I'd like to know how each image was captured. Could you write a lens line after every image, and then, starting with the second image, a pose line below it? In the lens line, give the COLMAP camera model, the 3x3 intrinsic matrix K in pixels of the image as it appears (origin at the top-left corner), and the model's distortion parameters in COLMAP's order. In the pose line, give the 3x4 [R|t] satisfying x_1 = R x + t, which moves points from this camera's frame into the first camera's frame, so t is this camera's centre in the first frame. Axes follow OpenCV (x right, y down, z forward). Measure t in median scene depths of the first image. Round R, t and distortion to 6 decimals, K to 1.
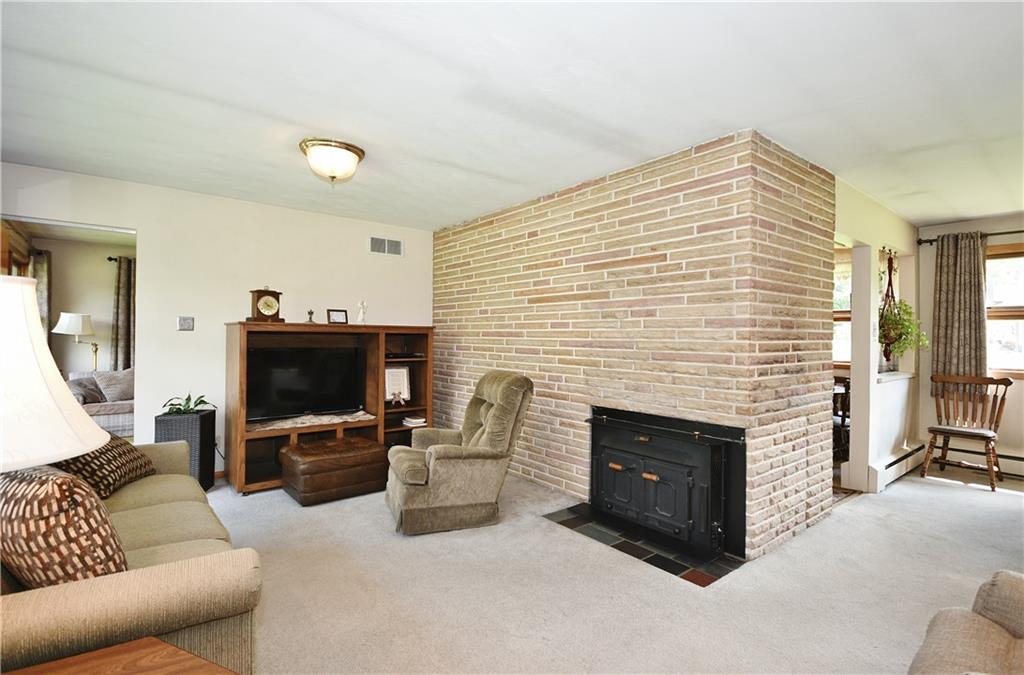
lens RADIAL K [[469.1, 0, 525.6], [0, 469.1, 338.5], [0, 0, 1]] dist [0.002948, -0.003555]
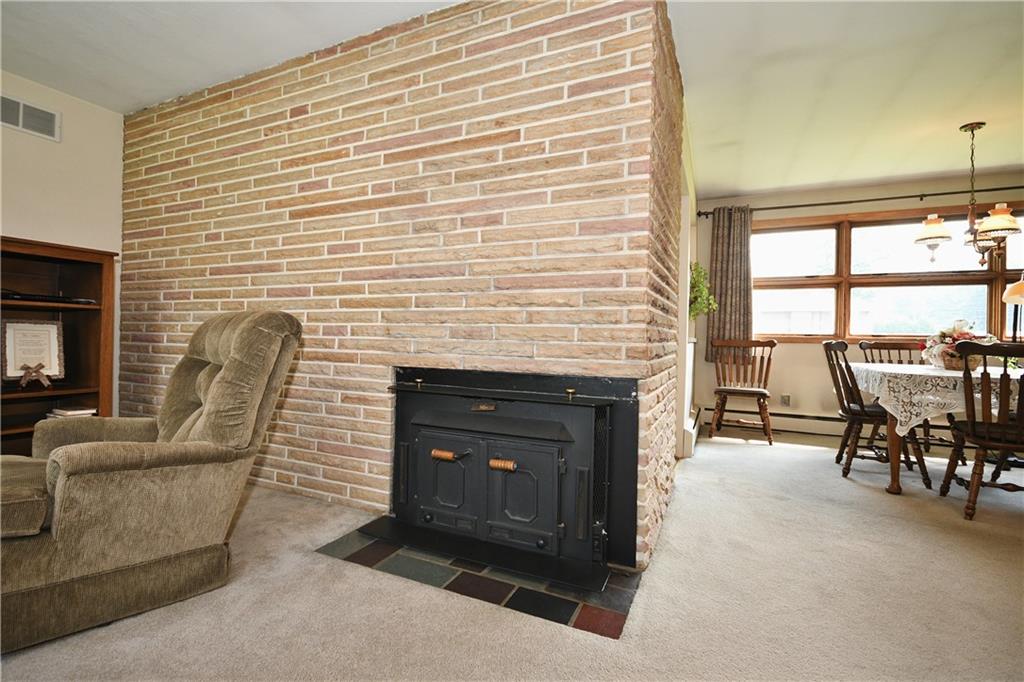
lens RADIAL K [[469.1, 0, 493.9], [0, 469.1, 336.8], [0, 0, 1]] dist [0.002948, -0.003555]
pose [[0.908943, 0.008610, 0.416831, -0.008792], [-0.012298, 0.999905, 0.006163, 0.099997], [-0.416738, -0.010728, 0.908963, 0.362004]]
